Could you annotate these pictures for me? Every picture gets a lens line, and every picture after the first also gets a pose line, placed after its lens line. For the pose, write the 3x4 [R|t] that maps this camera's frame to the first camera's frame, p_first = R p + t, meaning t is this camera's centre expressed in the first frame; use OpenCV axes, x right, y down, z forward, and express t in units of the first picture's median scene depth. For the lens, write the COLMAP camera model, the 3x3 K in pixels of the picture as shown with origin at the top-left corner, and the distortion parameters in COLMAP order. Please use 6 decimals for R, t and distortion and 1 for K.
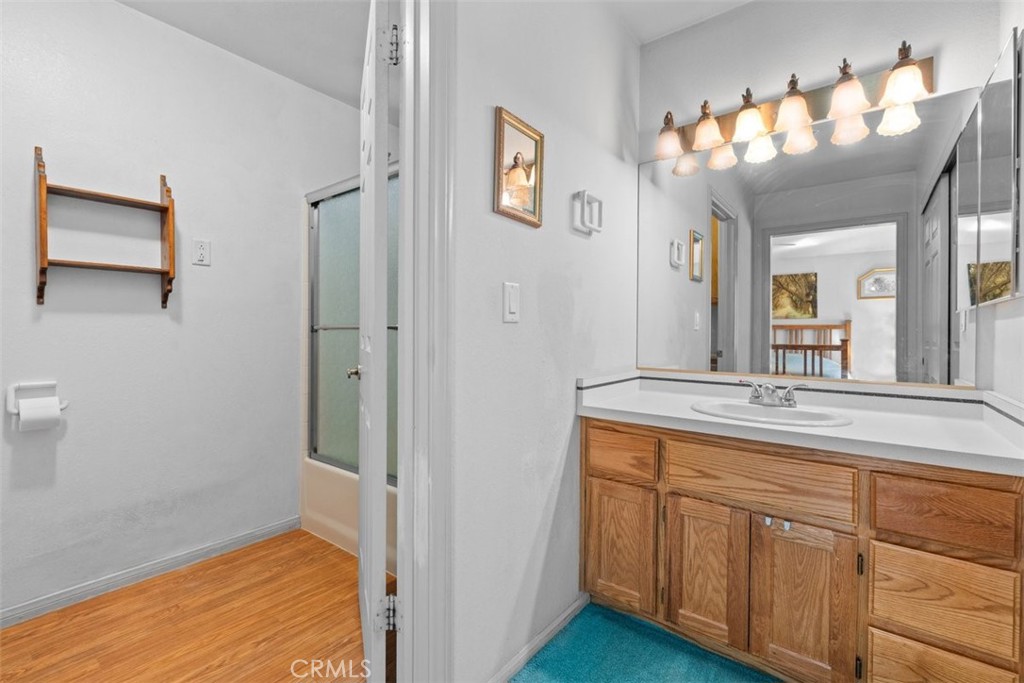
lens RADIAL K [[450.8, 0, 511.7], [0, 450.8, 334.1], [0, 0, 1]] dist [-0.005718, 0.000206]
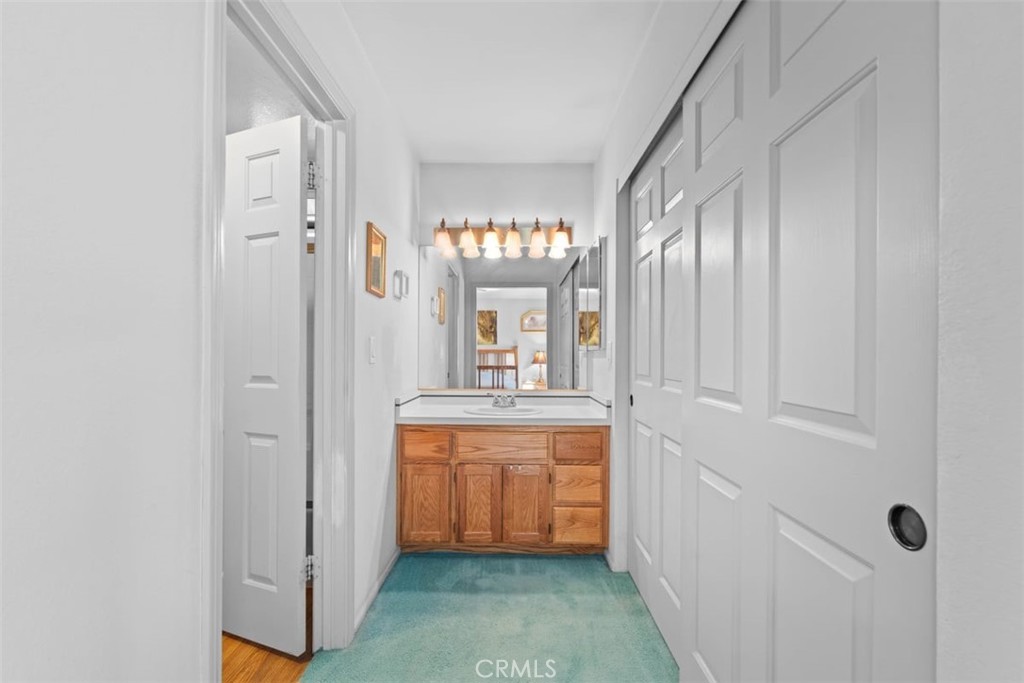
lens RADIAL K [[475.1, 0, 512.0], [0, 475.1, 341.5], [0, 0, 1]] dist [-0.001897, 0.000102]
pose [[0.786388, 0.010686, 0.617641, -0.546683], [0.002238, 0.999794, -0.020148, -0.057829], [-0.617729, 0.017227, 0.786202, -0.475286]]
